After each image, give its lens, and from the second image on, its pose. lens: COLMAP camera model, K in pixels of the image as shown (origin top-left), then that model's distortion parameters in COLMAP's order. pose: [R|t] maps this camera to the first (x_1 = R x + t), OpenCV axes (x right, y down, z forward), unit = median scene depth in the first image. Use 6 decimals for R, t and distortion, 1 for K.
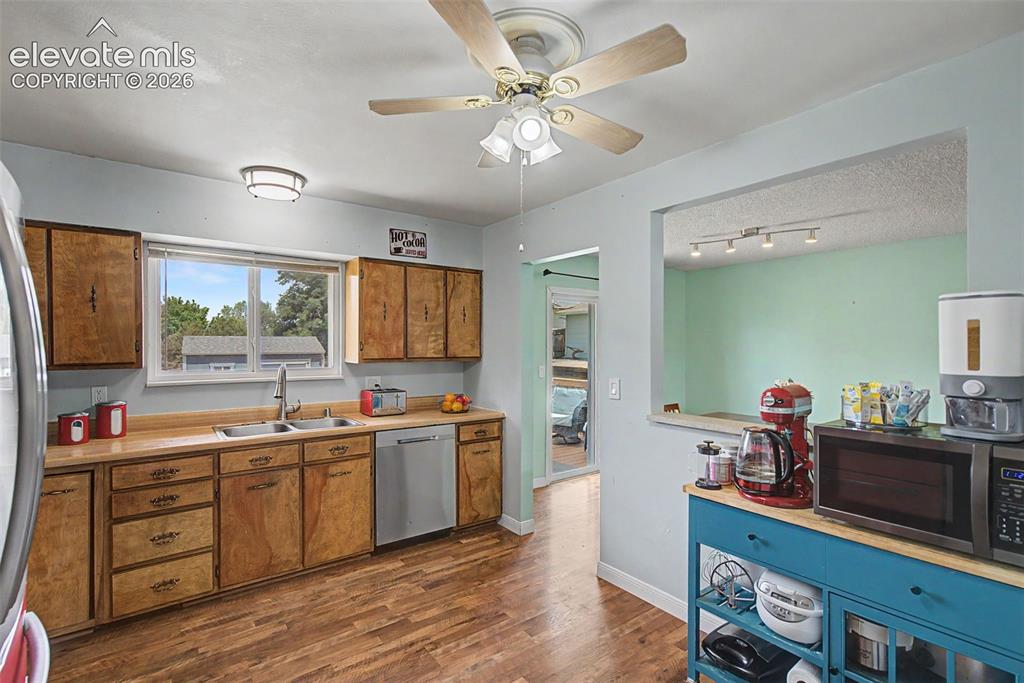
lens RADIAL K [[469.9, 0, 507.4], [0, 469.9, 345.5], [0, 0, 1]] dist [-0.002261, 0.000432]
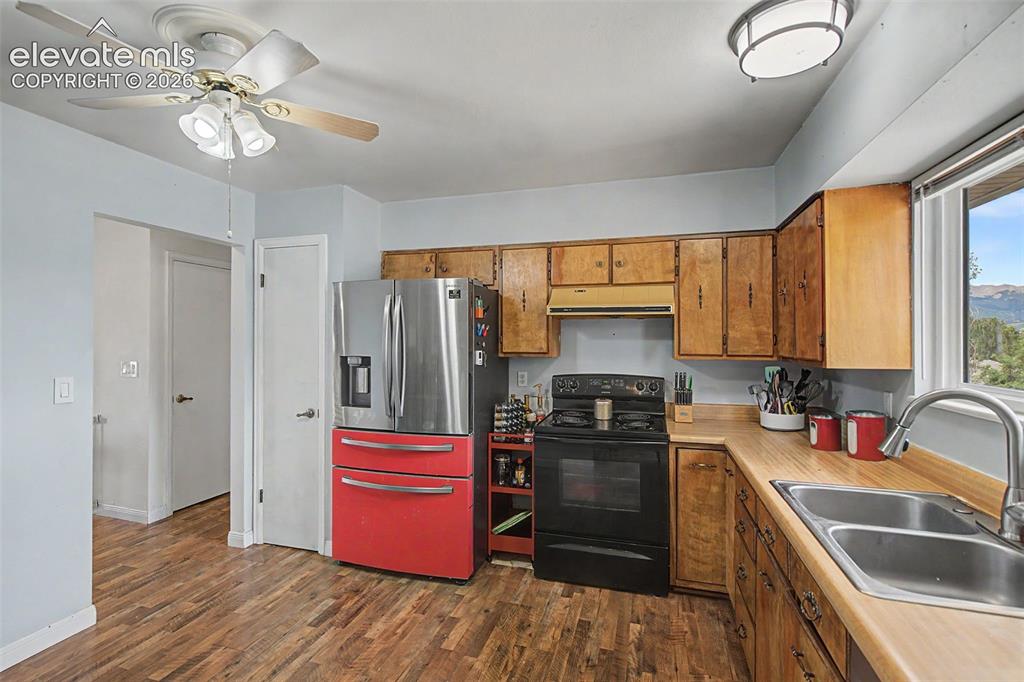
lens RADIAL K [[472.4, 0, 507.2], [0, 472.4, 339.3], [0, 0, 1]] dist [-0.001002, 0.000178]
pose [[-0.807263, 0.000436, -0.590192, 0.076123], [-0.001746, 0.999994, 0.003126, -0.000028], [0.590190, 0.003554, -0.807257, 1.166405]]
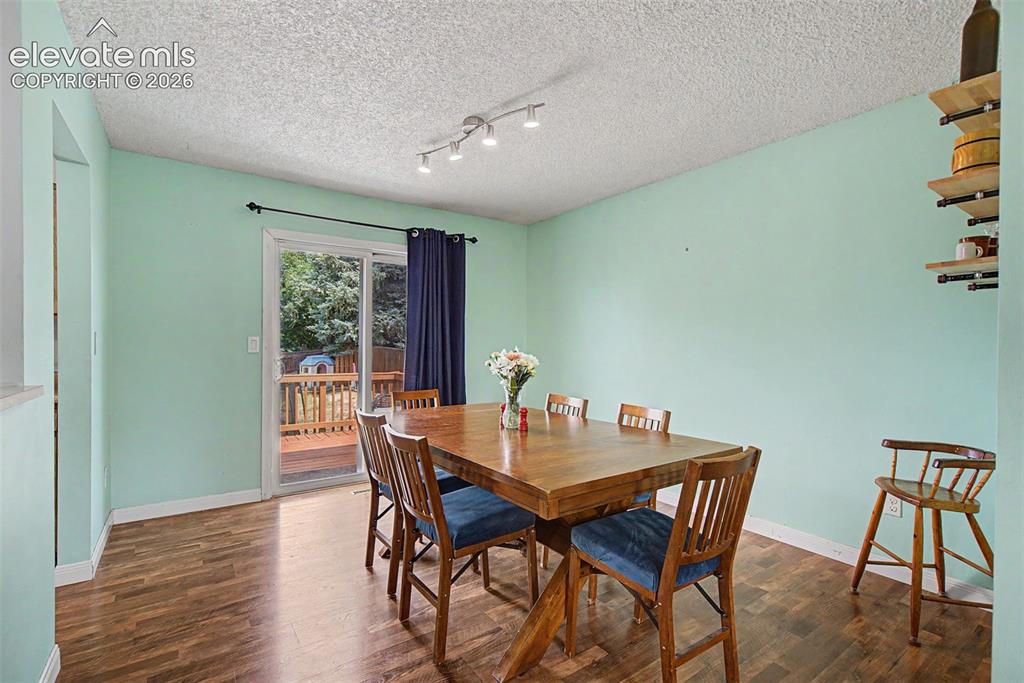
lens RADIAL K [[466.2, 0, 511.3], [0, 466.2, 347.8], [0, 0, 1]] dist [-0.000104, -0.000011]
pose [[0.999445, 0.006002, -0.032760, 0.802785], [-0.005779, 0.999960, 0.006898, 0.085895], [0.032800, -0.006705, 0.999439, 0.466369]]
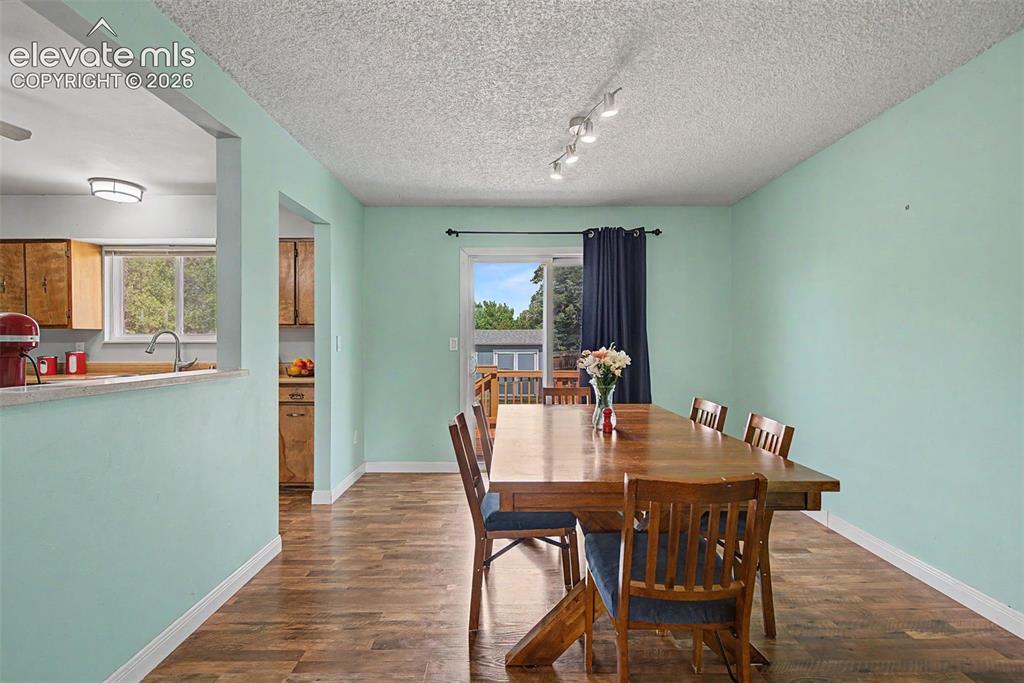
lens RADIAL K [[472.4, 0, 507.2], [0, 472.4, 339.8], [0, 0, 1]] dist [-0.001002, 0.000178]
pose [[0.805287, -0.005254, -0.592862, 1.115130], [0.002125, 0.999980, -0.005975, 0.086020], [0.592881, 0.003552, 0.805282, 0.539246]]
